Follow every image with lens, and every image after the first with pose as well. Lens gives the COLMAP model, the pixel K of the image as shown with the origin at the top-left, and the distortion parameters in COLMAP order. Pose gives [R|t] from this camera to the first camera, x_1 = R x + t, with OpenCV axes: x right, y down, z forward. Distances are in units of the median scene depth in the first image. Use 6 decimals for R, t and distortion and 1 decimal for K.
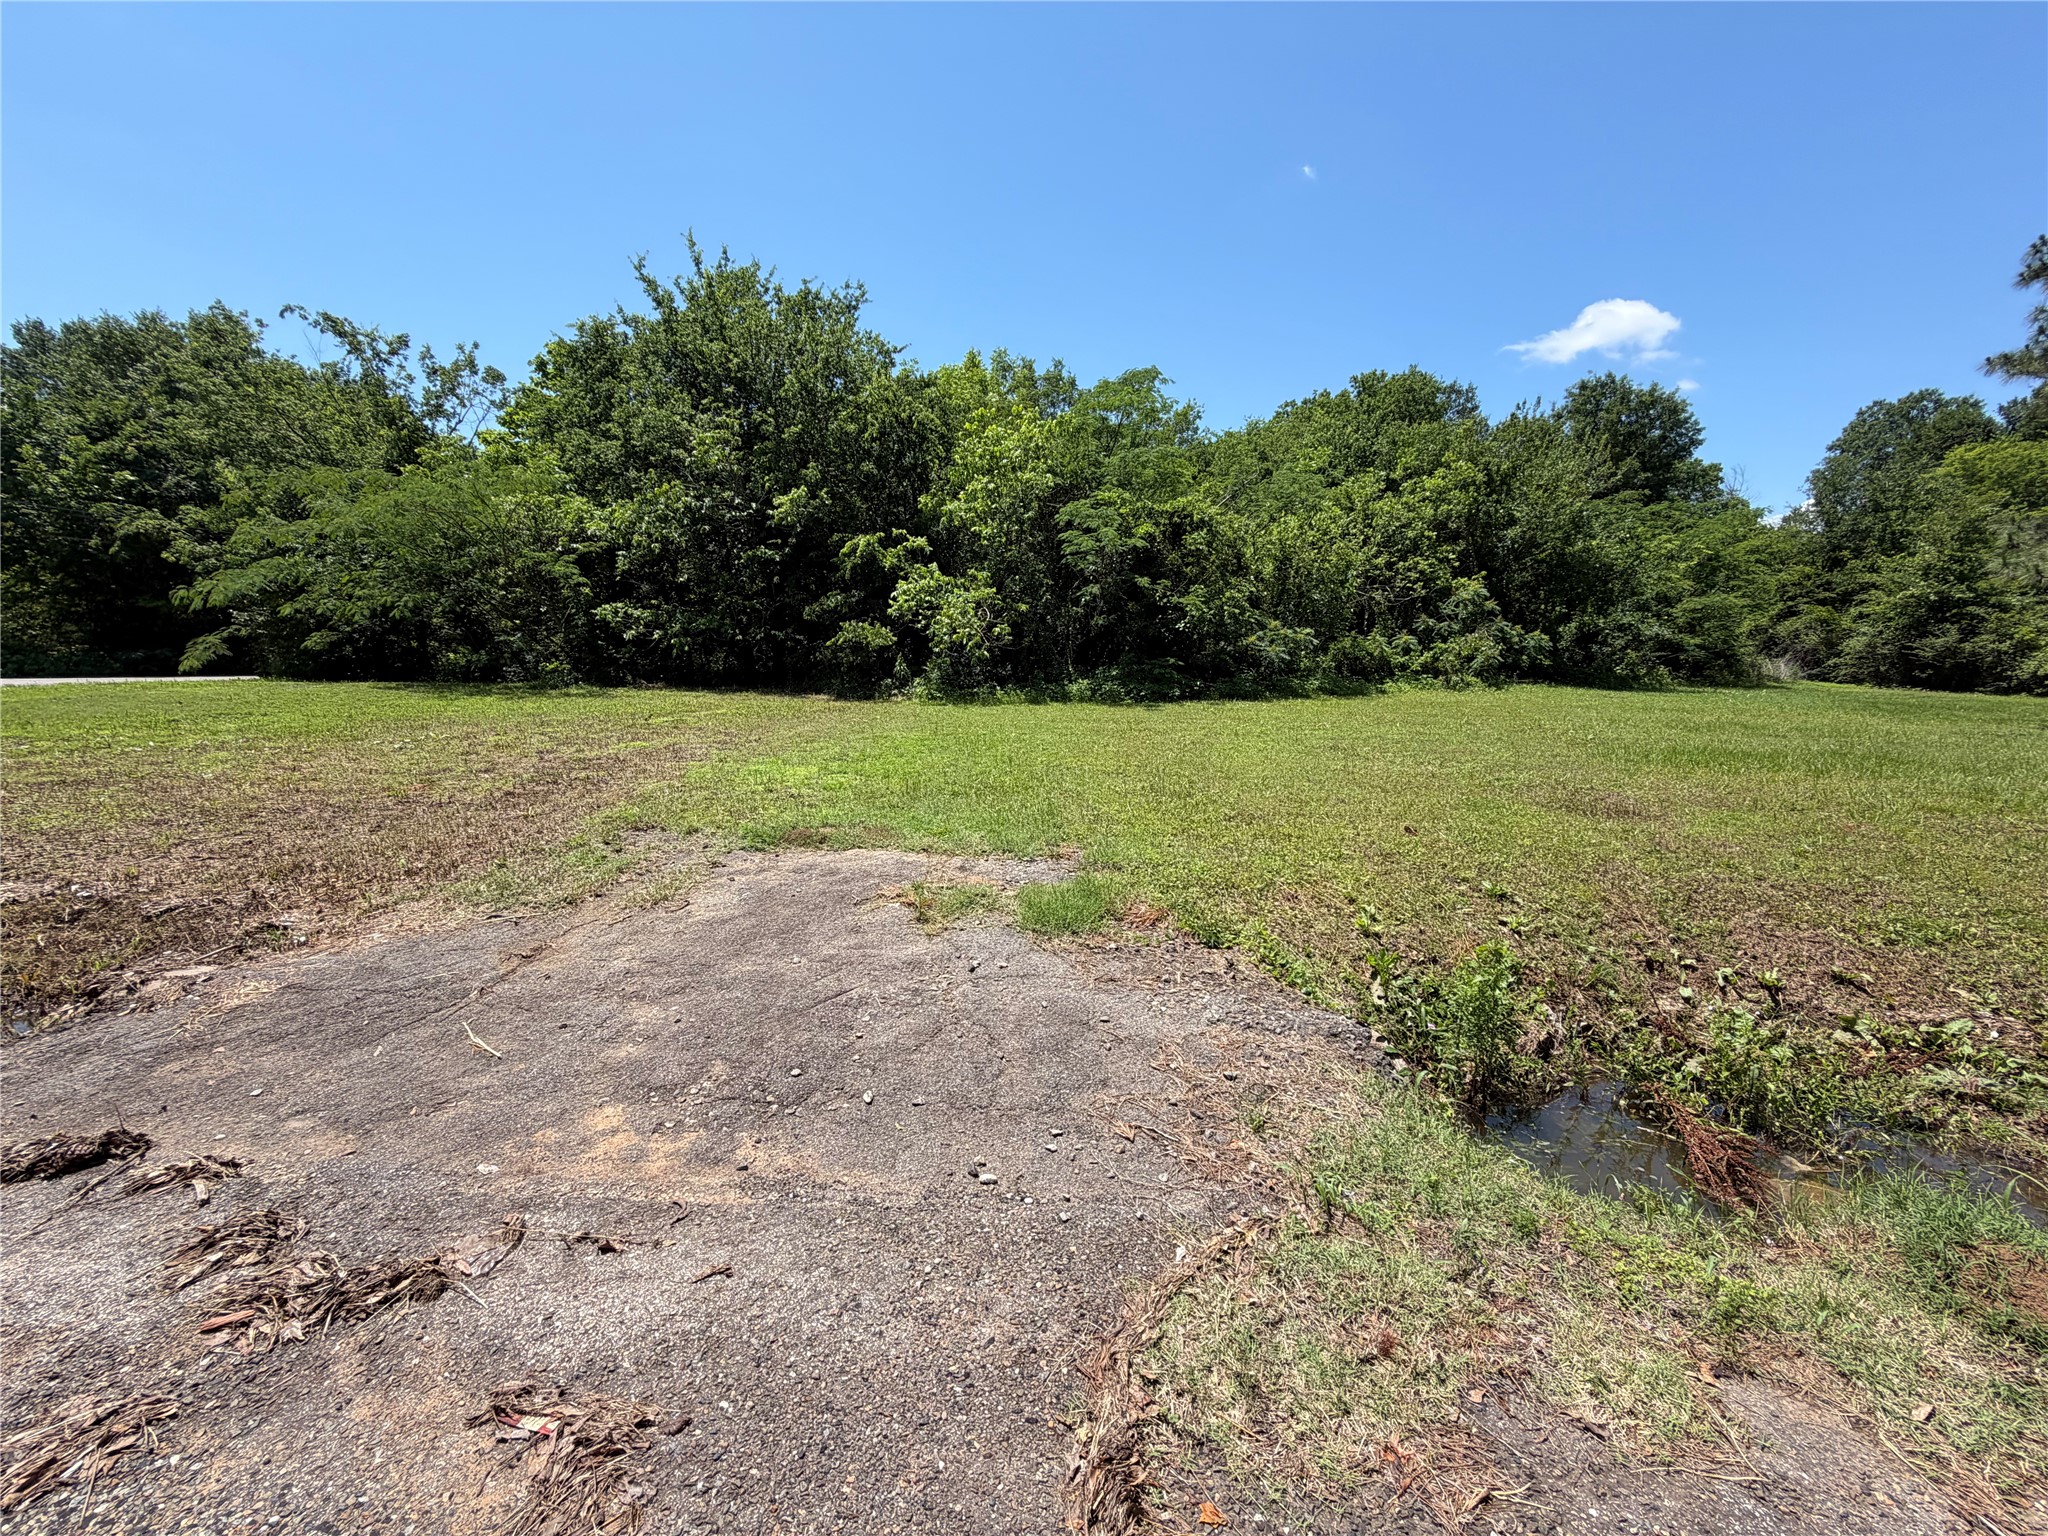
lens RADIAL K [[816.6, 0, 1021.0], [0, 816.6, 765.6], [0, 0, 1]] dist [-0.001129, 0.000247]
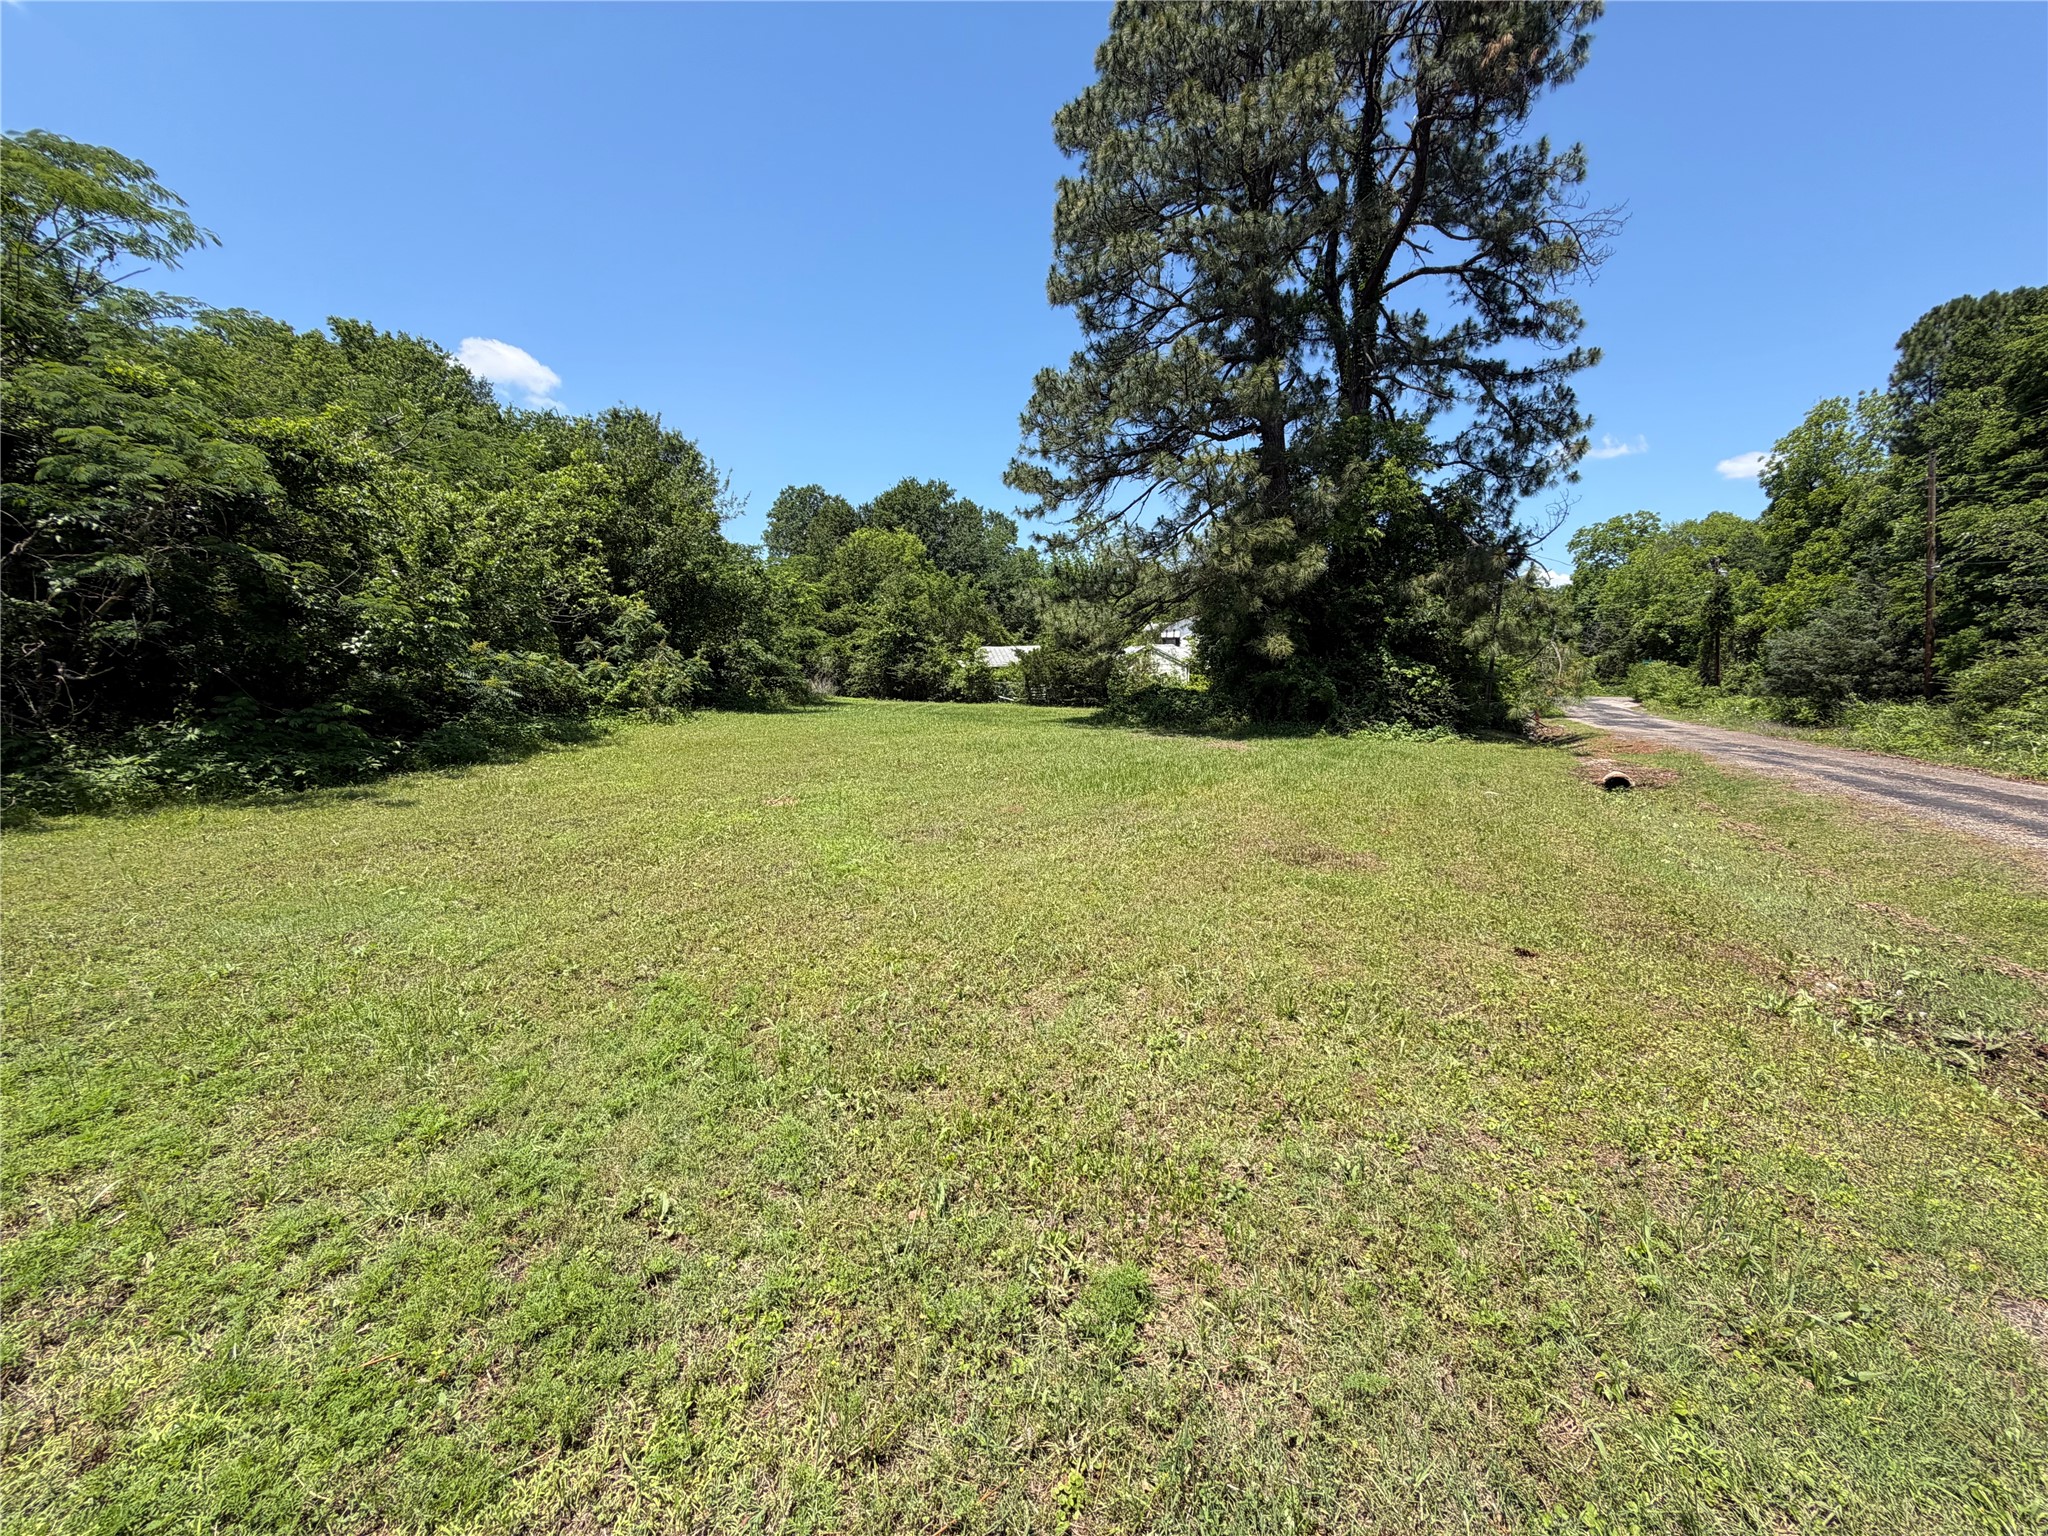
lens RADIAL K [[816.6, 0, 1020.6], [0, 816.6, 761.7], [0, 0, 1]] dist [-0.001129, 0.000247]
pose [[0.432275, -0.105143, 0.895591, -0.113292], [0.129352, 0.990138, 0.053809, -0.058532], [-0.892416, 0.092587, 0.441612, 0.322112]]
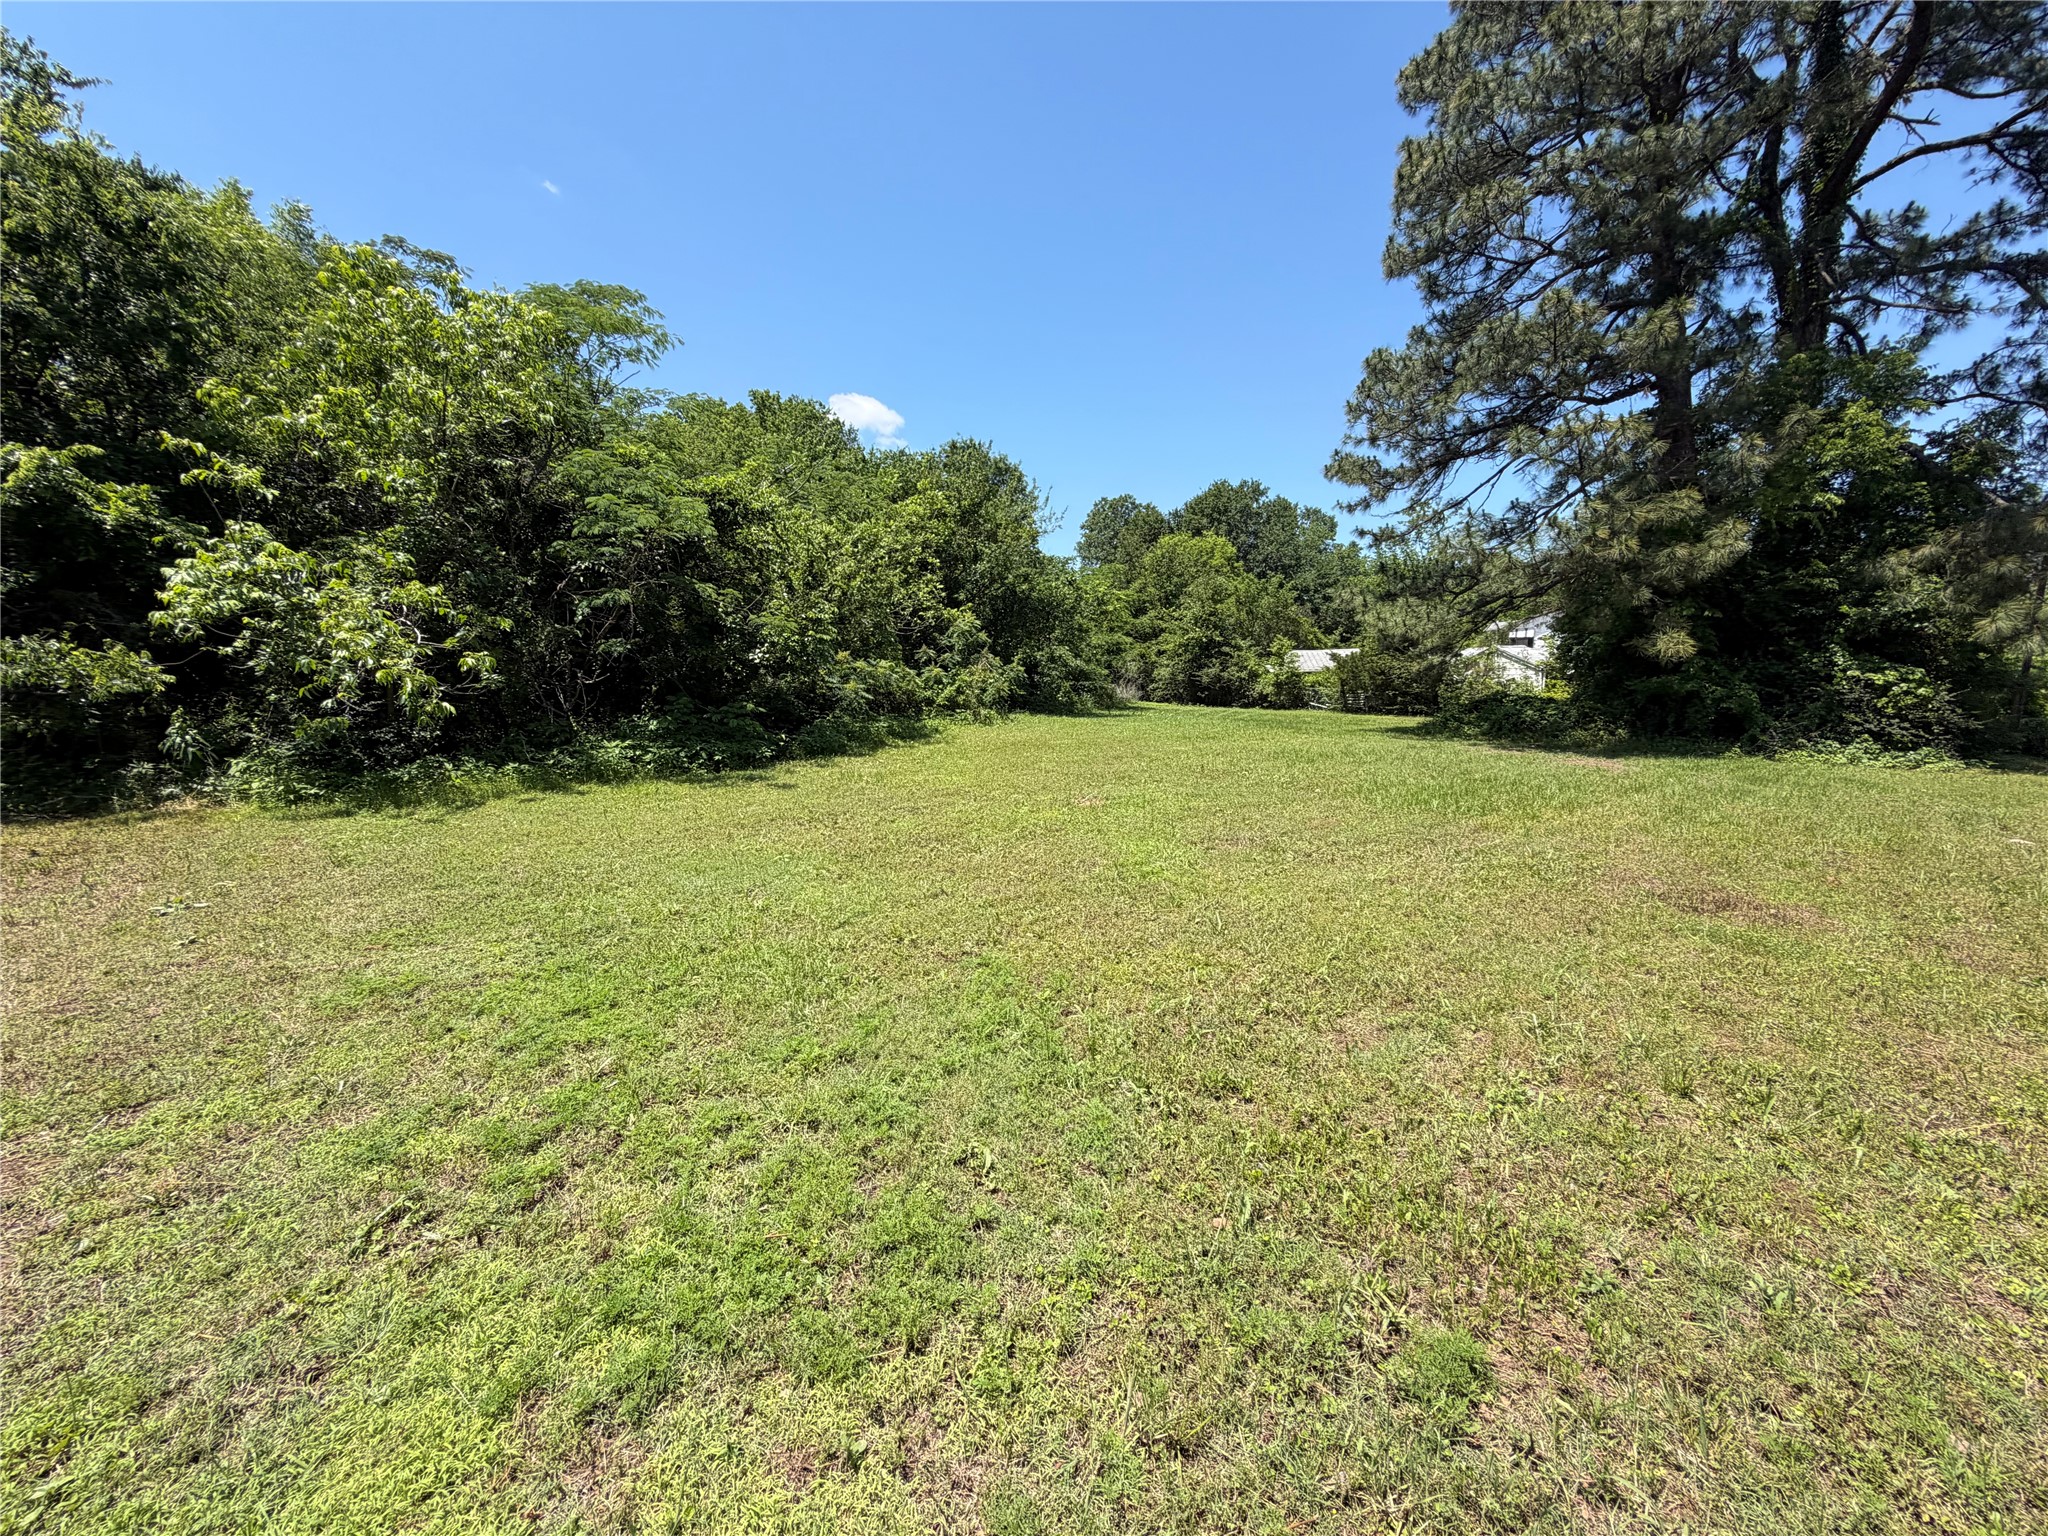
lens RADIAL K [[816.6, 0, 1019.7], [0, 816.6, 760.2], [0, 0, 1]] dist [-0.001129, 0.000247]
pose [[0.726125, -0.076556, 0.683287, -0.116982], [0.101716, 0.994808, 0.003366, -0.058706], [-0.679997, 0.067058, 0.730142, 0.323326]]
